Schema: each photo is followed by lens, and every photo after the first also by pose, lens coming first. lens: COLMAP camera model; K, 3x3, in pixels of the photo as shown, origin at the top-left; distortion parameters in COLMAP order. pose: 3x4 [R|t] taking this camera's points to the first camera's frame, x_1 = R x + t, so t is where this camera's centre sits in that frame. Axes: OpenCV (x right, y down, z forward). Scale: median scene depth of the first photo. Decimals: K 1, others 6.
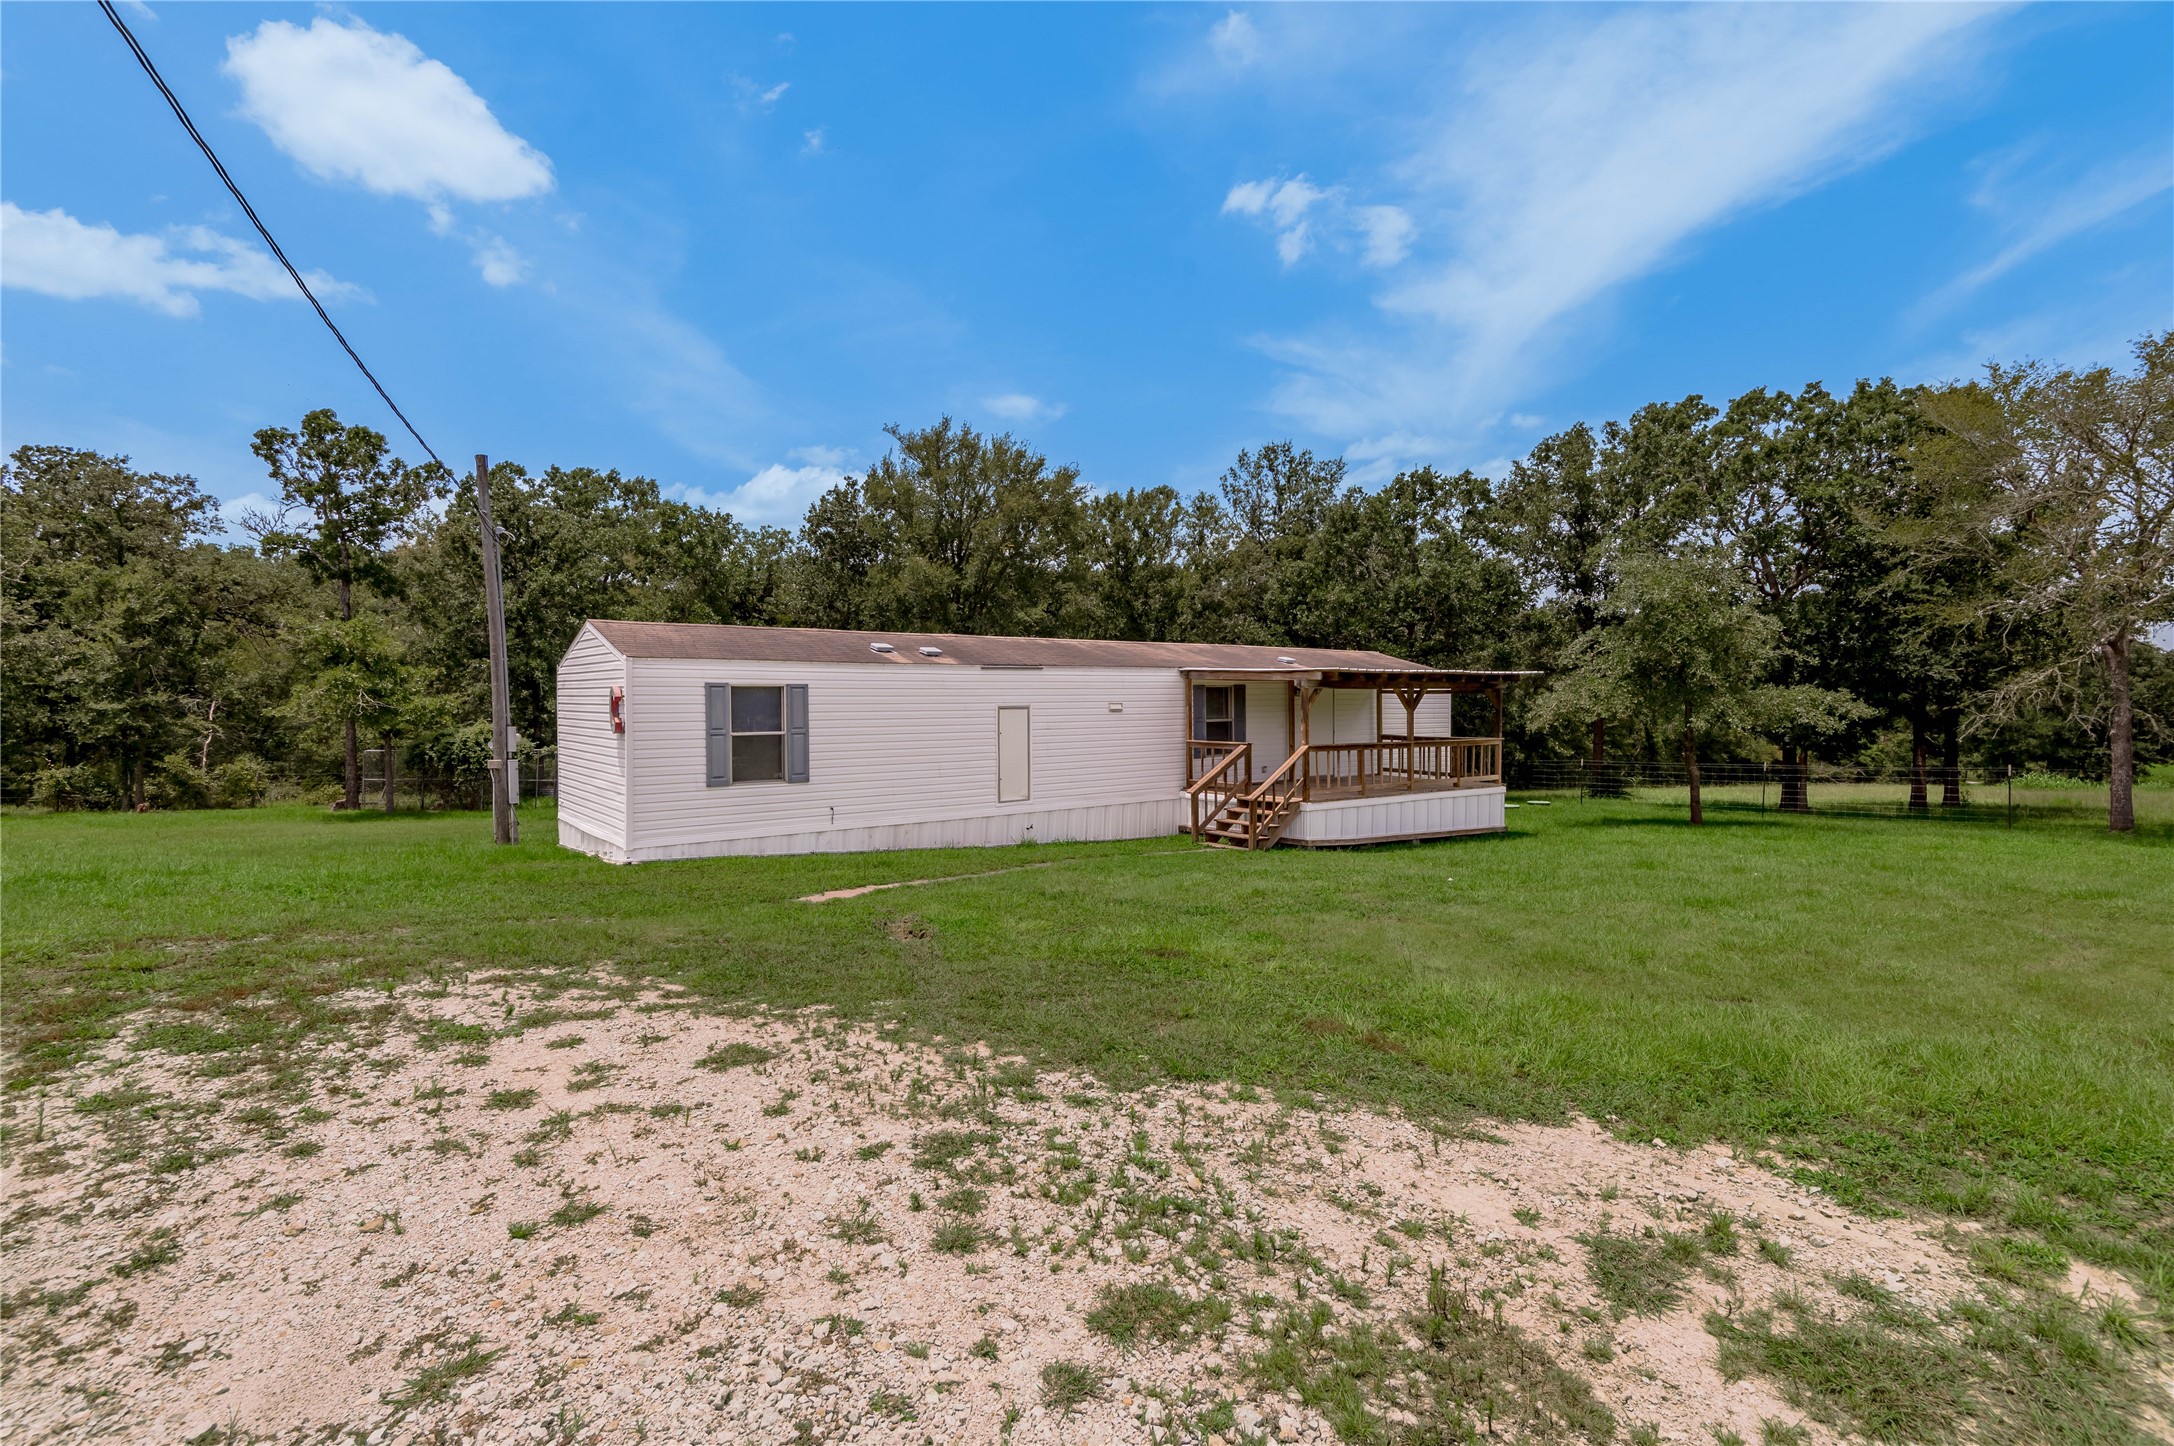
lens RADIAL K [[1021.1, 0, 1046.3], [0, 1021.1, 752.9], [0, 0, 1]] dist [0.031919, -0.019101]
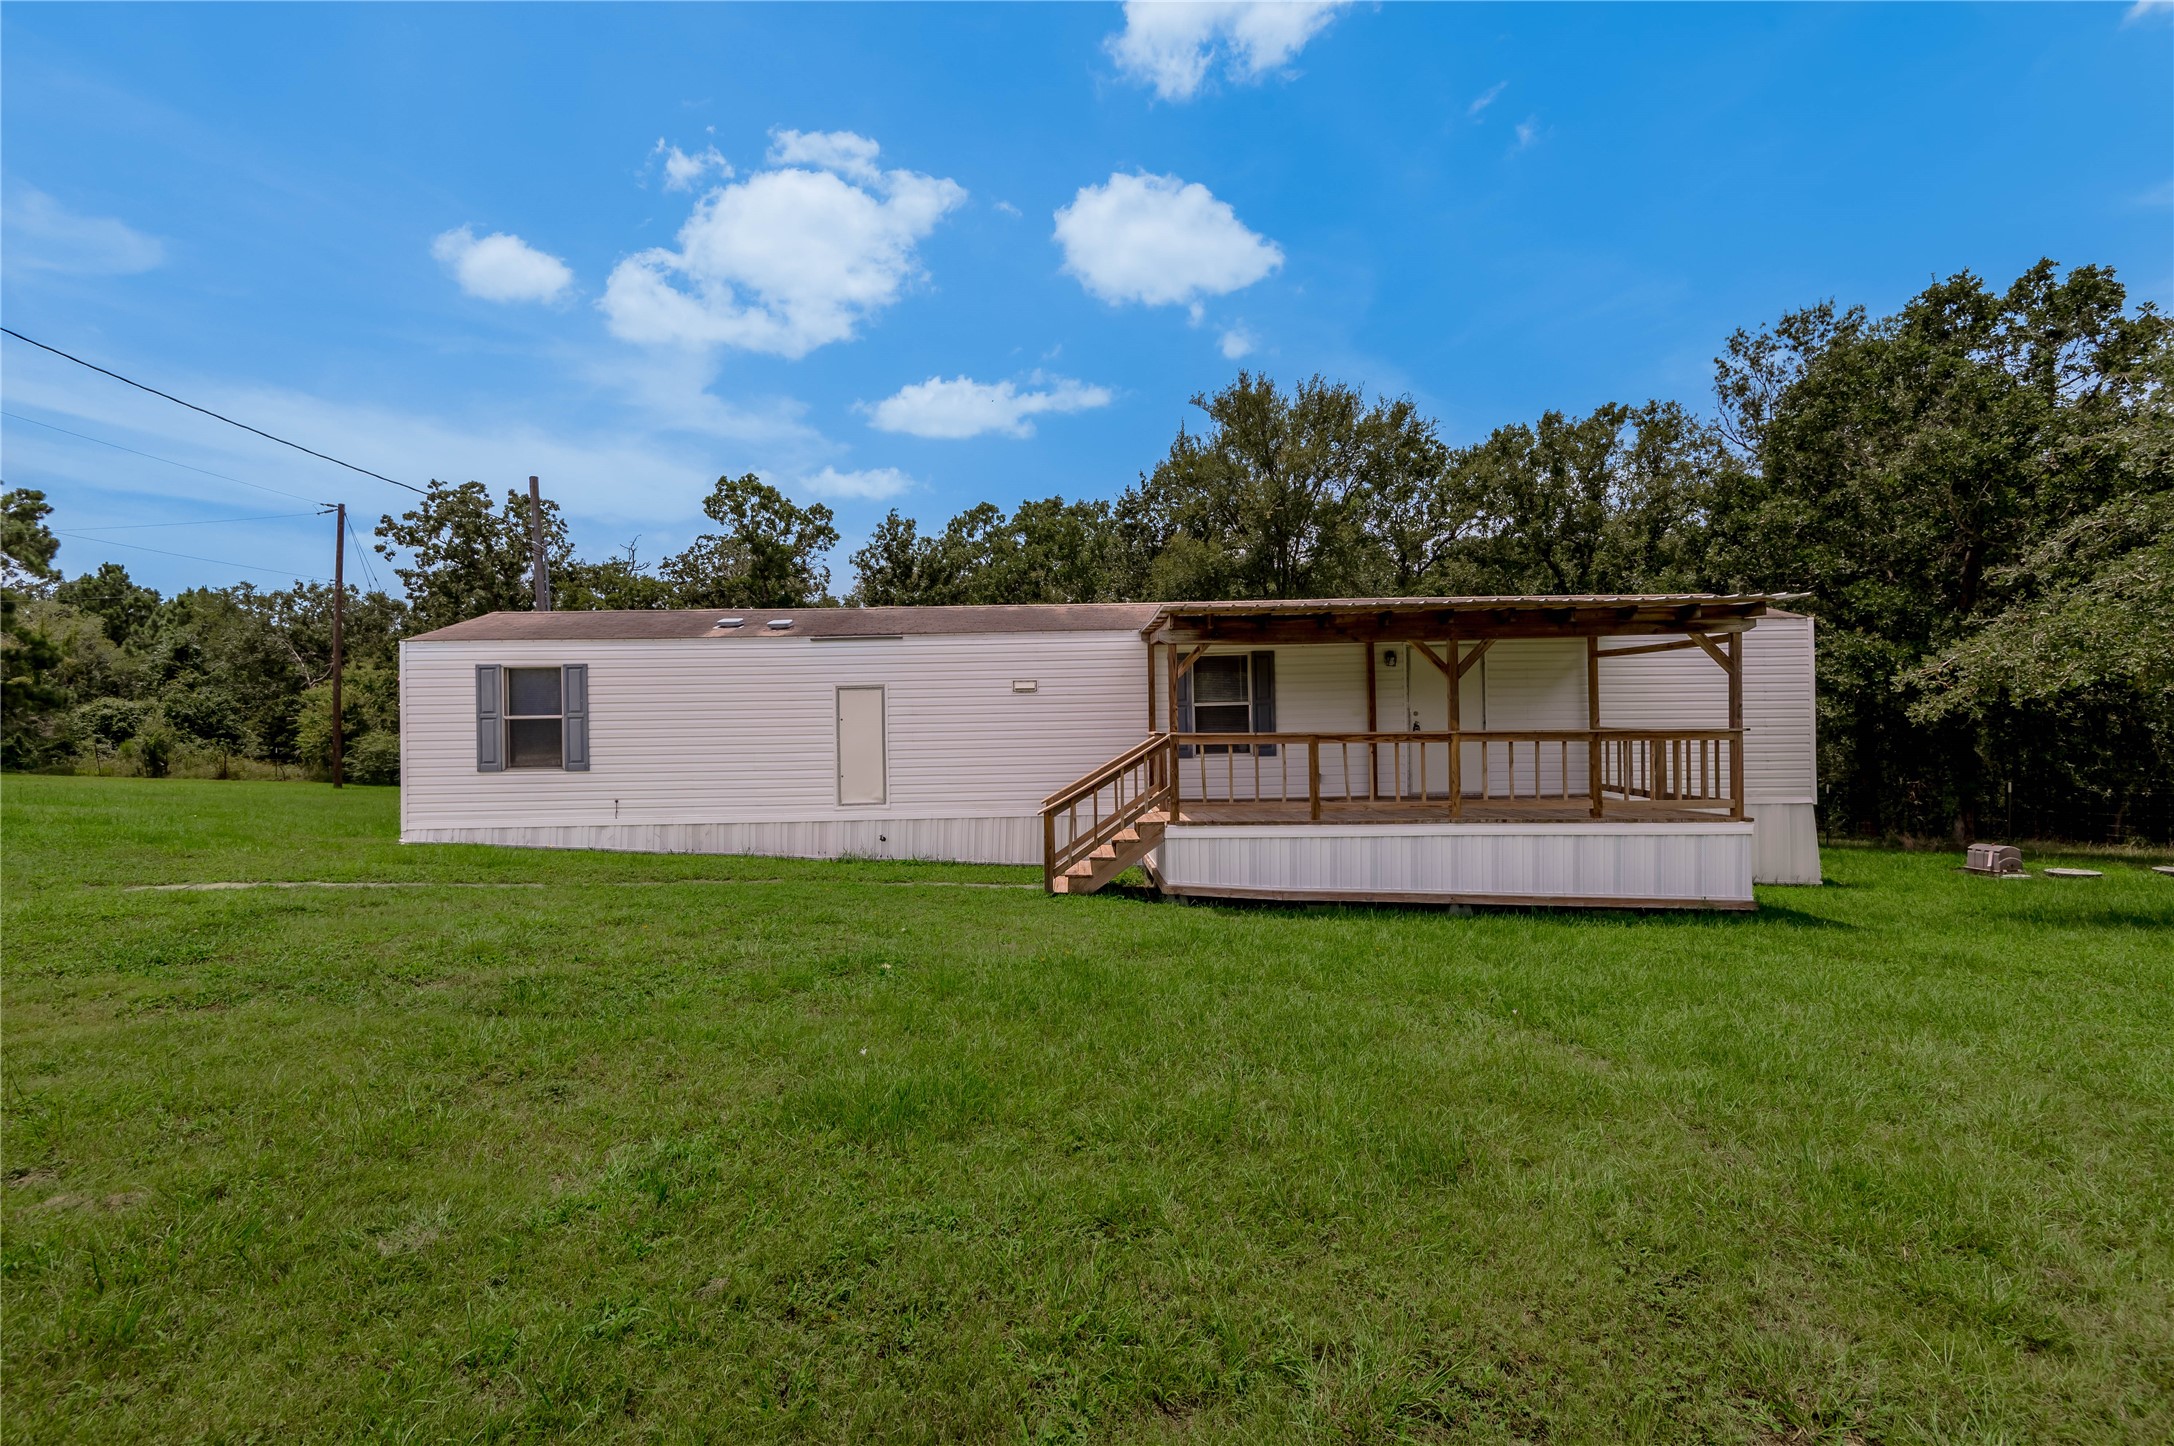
lens RADIAL K [[1010.2, 0, 1080.9], [0, 1010.2, 723.2], [0, 0, 1]] dist [0.034951, -0.018464]
pose [[0.802674, -0.007407, -0.596372, 0.586634], [-0.019836, 0.999038, -0.039106, 0.011423], [0.596088, 0.043219, 0.801755, 0.467448]]
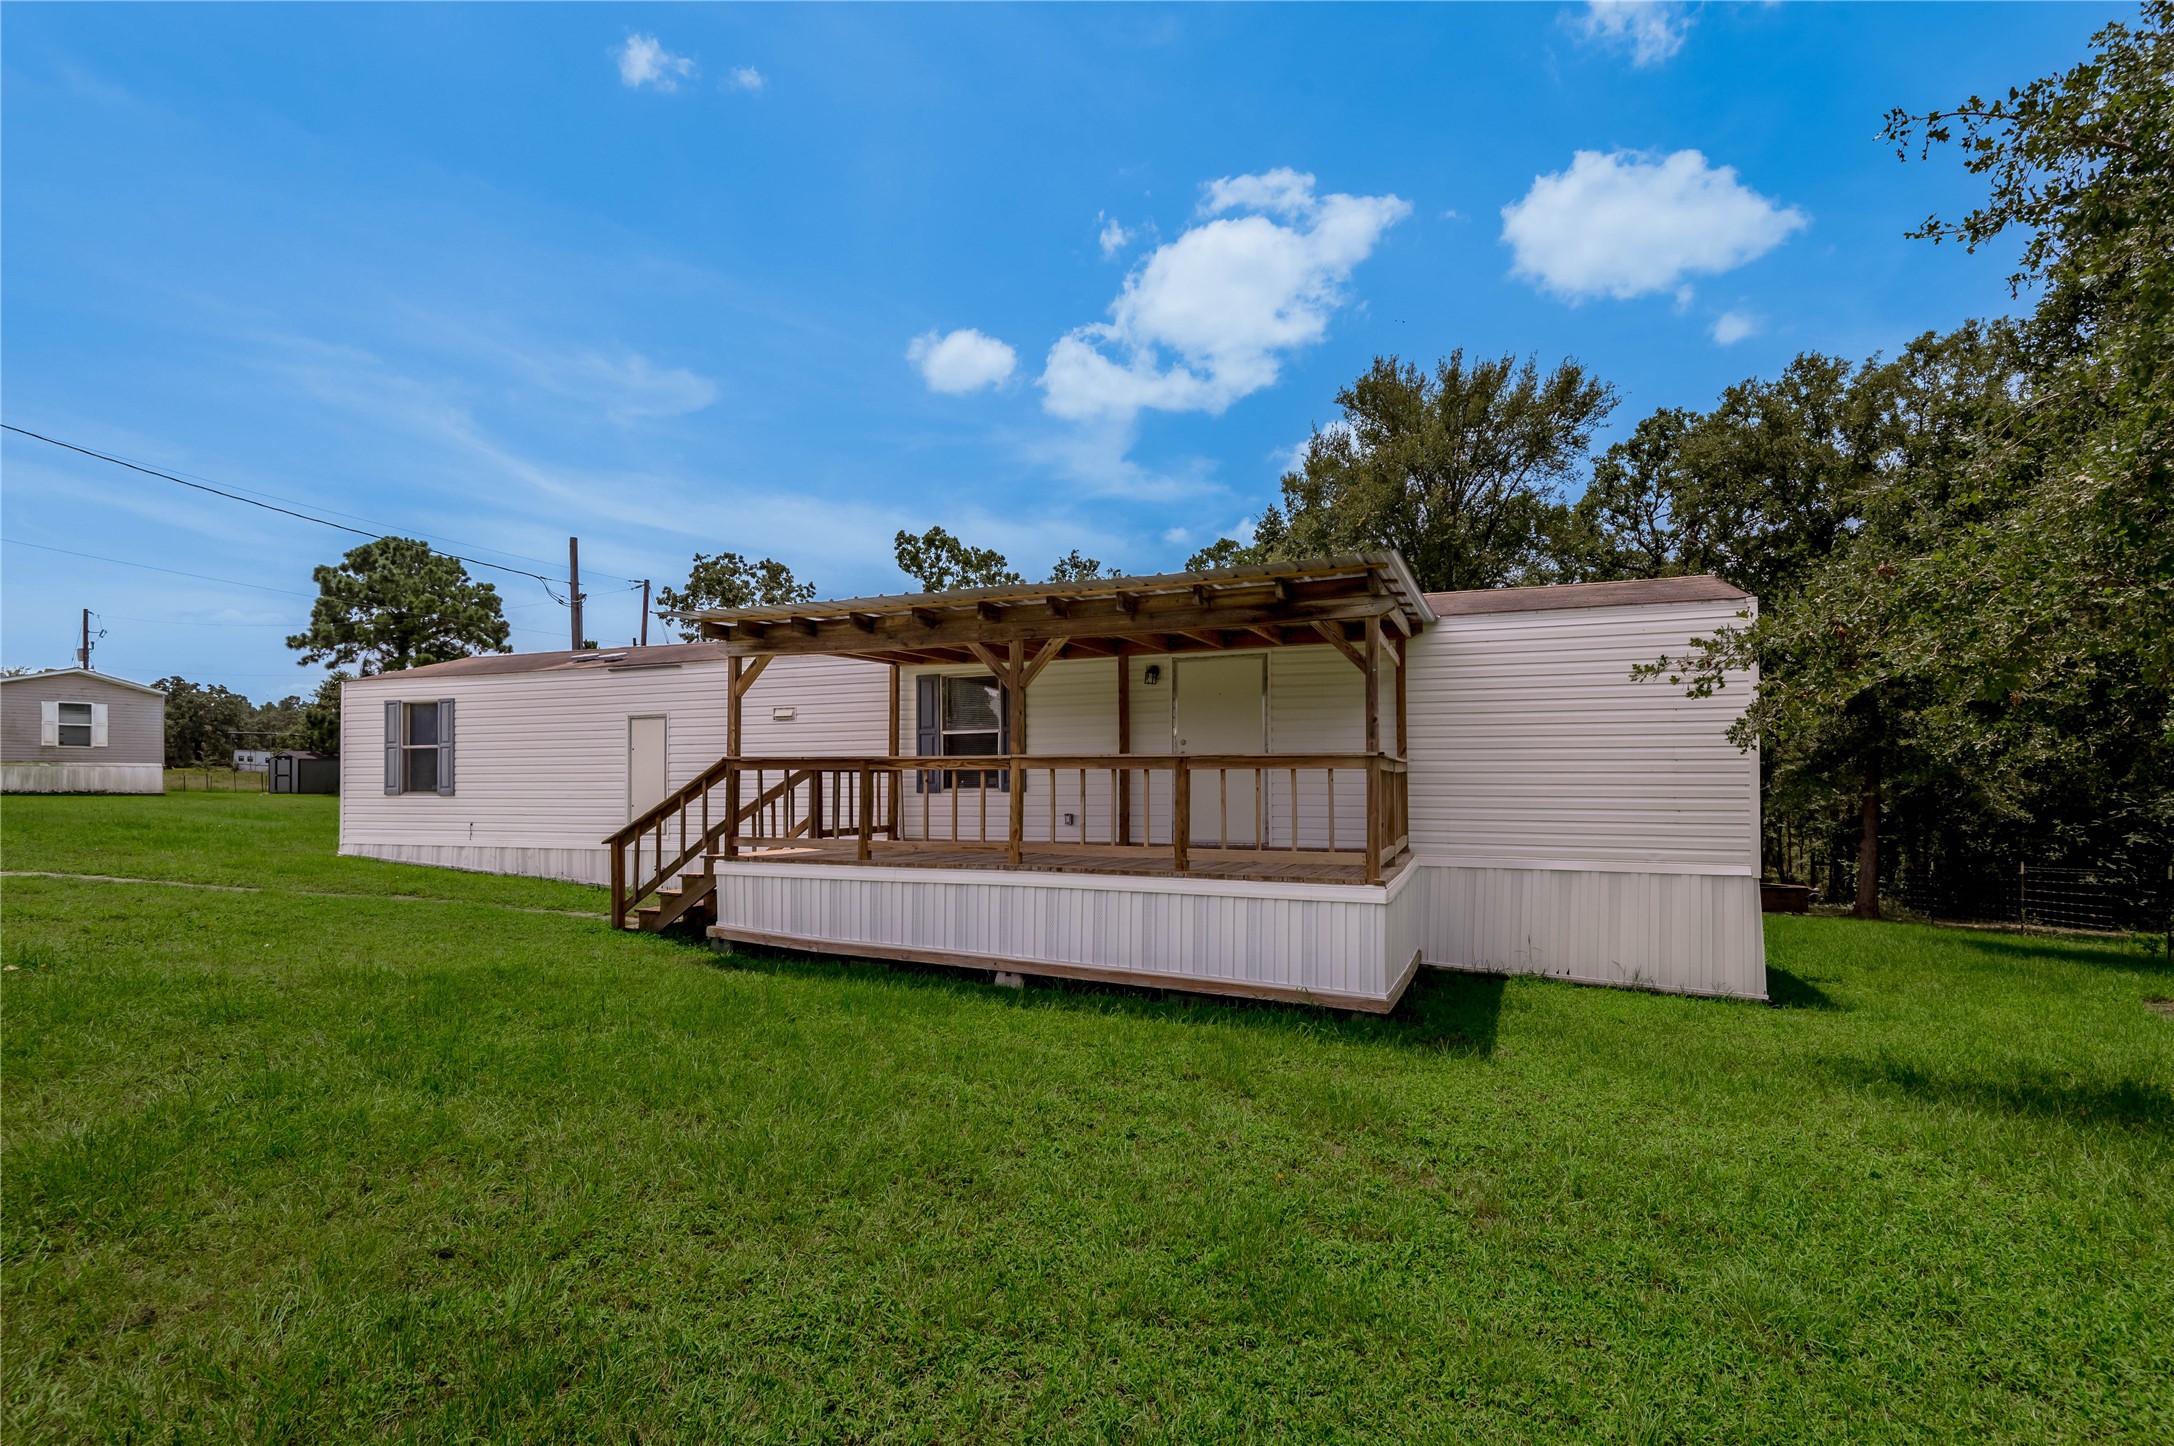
lens RADIAL K [[1033.8, 0, 1092.2], [0, 1033.8, 775.1], [0, 0, 1]] dist [0.033466, -0.000168]
pose [[0.526188, -0.002280, -0.850365, 0.853935], [-0.042535, 0.998674, -0.028997, 0.010020], [0.849304, 0.051428, 0.525394, 0.873779]]
